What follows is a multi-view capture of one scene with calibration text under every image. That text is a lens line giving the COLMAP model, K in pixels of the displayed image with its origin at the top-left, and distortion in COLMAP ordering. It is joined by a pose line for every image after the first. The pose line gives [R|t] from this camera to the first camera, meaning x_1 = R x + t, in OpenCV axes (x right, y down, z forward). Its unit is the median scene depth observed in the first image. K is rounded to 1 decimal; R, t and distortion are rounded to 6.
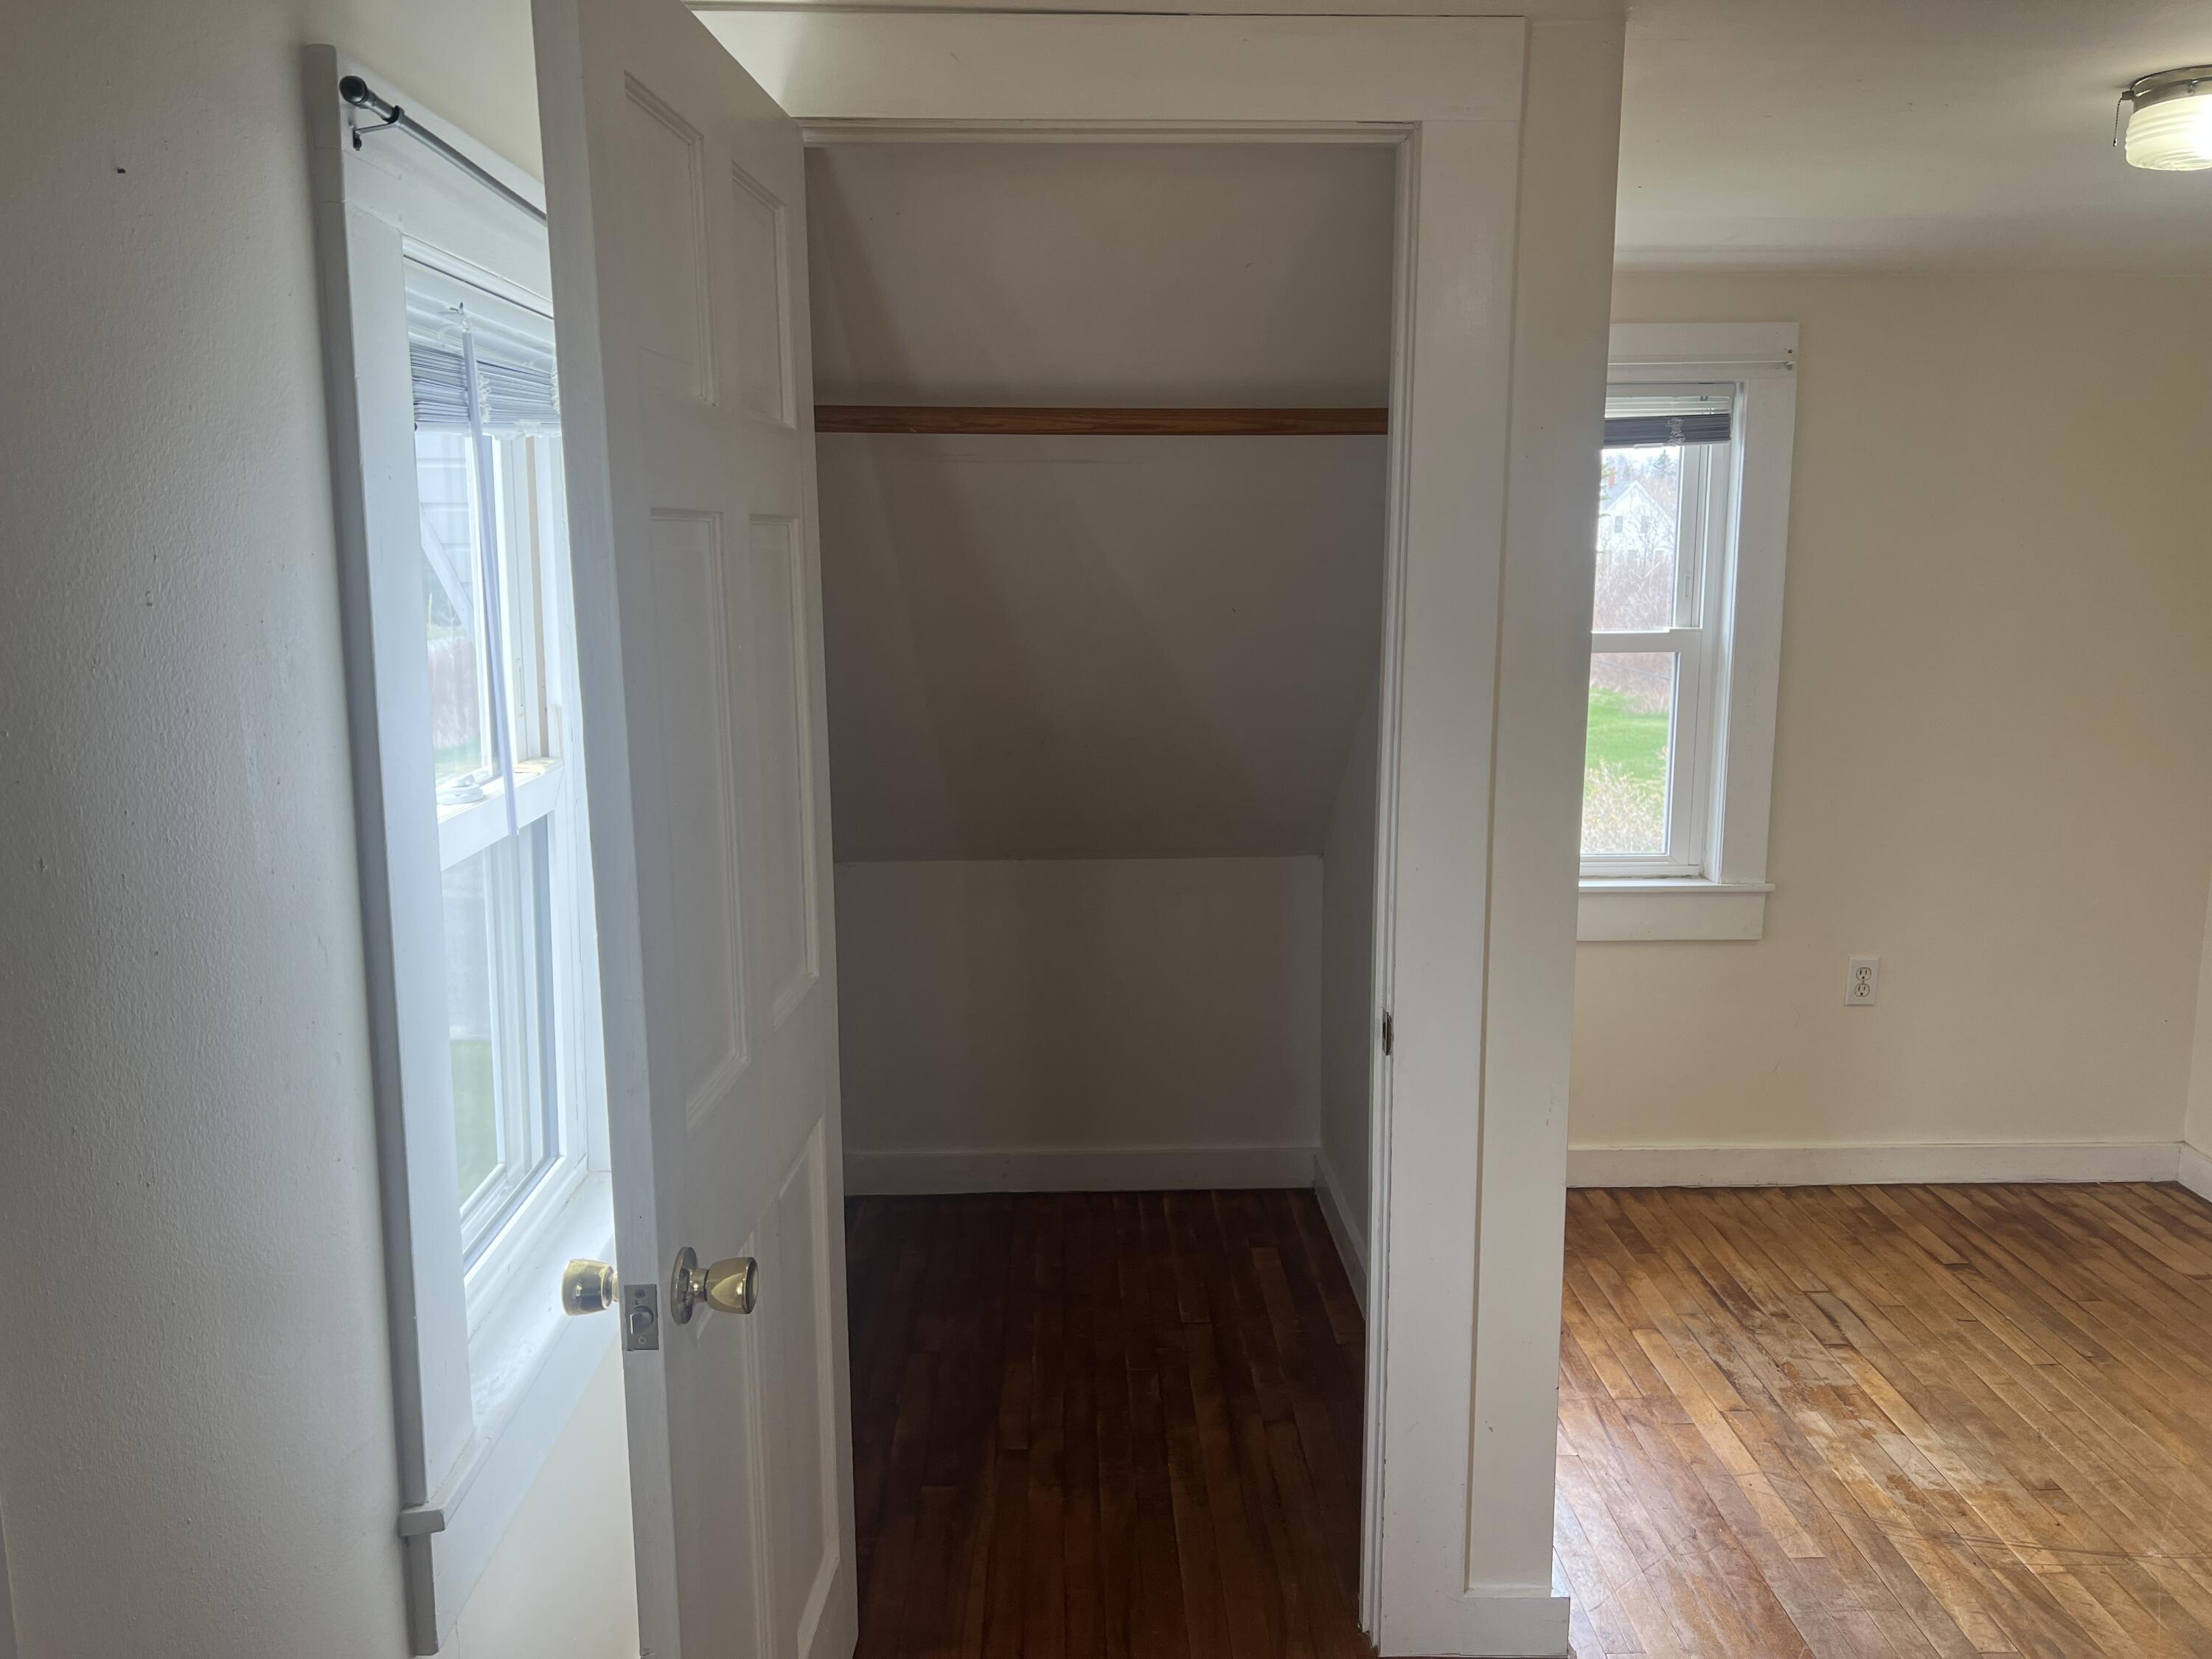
lens RADIAL K [[1652.1, 0, 1095.6], [0, 1652.1, 828.1], [0, 0, 1]] dist [0.044605, -0.049650]
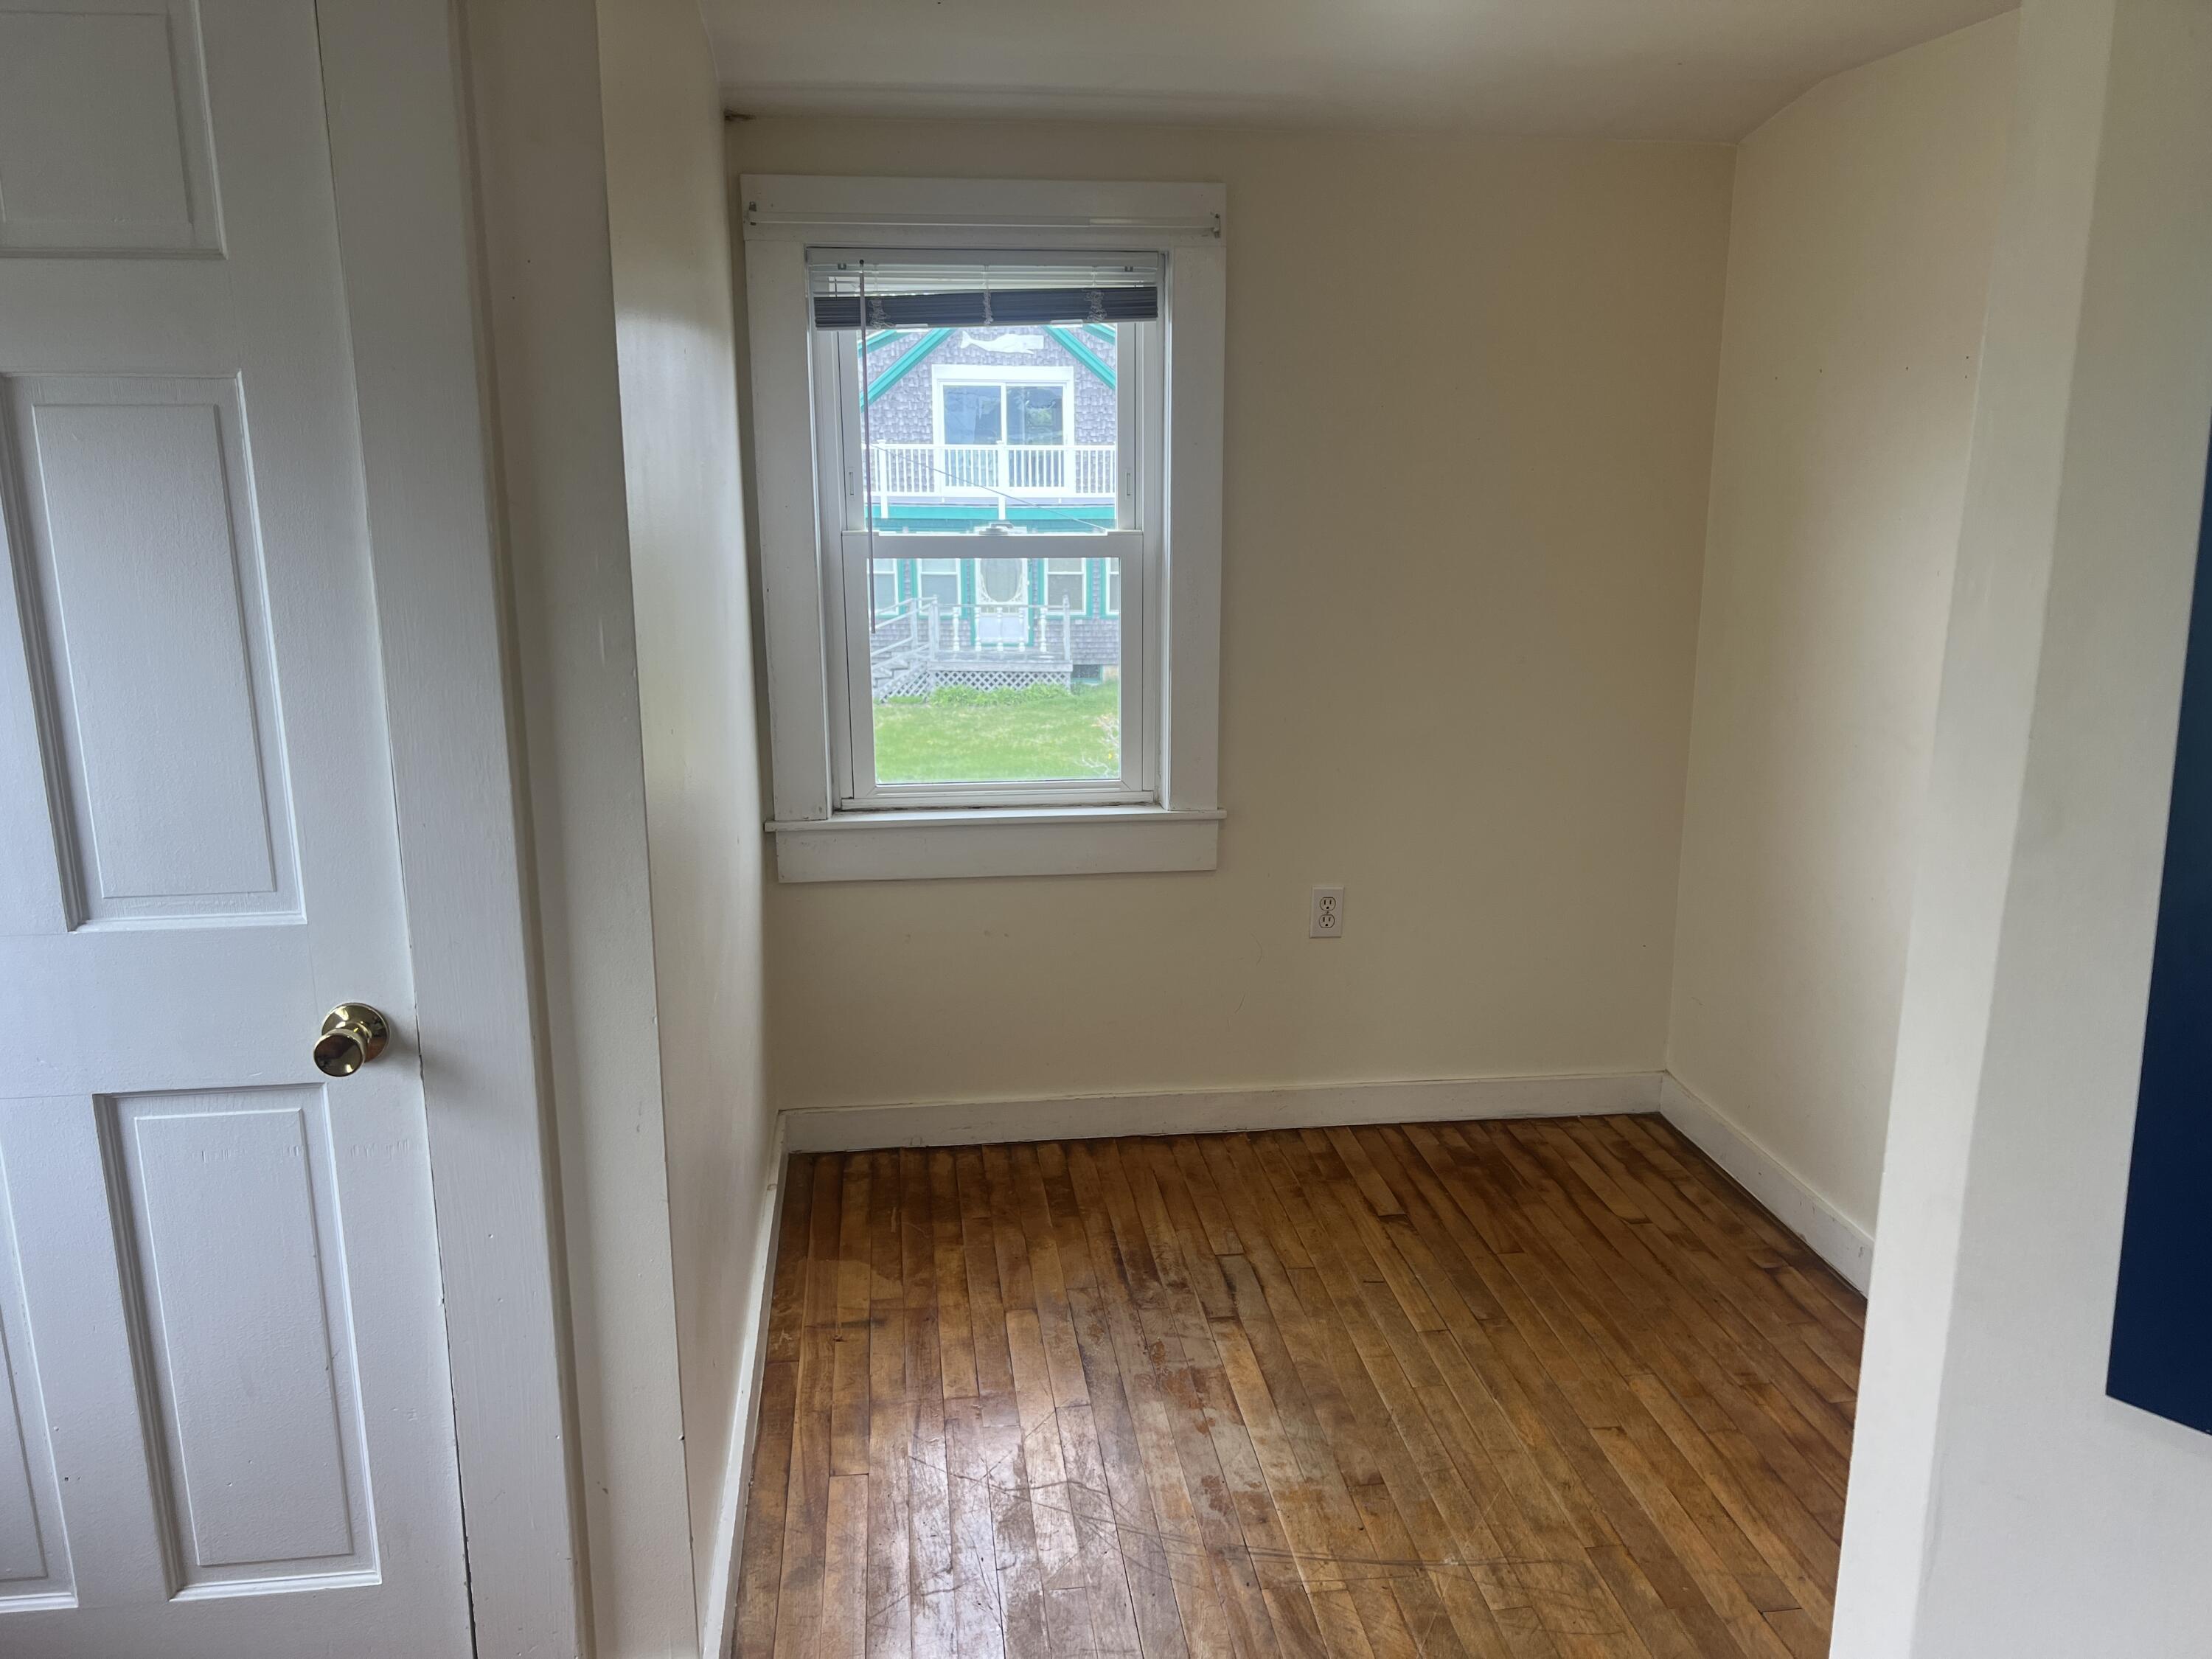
lens RADIAL K [[1652.1, 0, 1099.5], [0, 1652.1, 822.6], [0, 0, 1]] dist [0.044605, -0.049650]
pose [[0.995558, -0.017131, 0.092582, 0.269625], [0.011509, 0.998076, 0.060922, -0.017180], [-0.093447, -0.059586, 0.993840, 0.103062]]
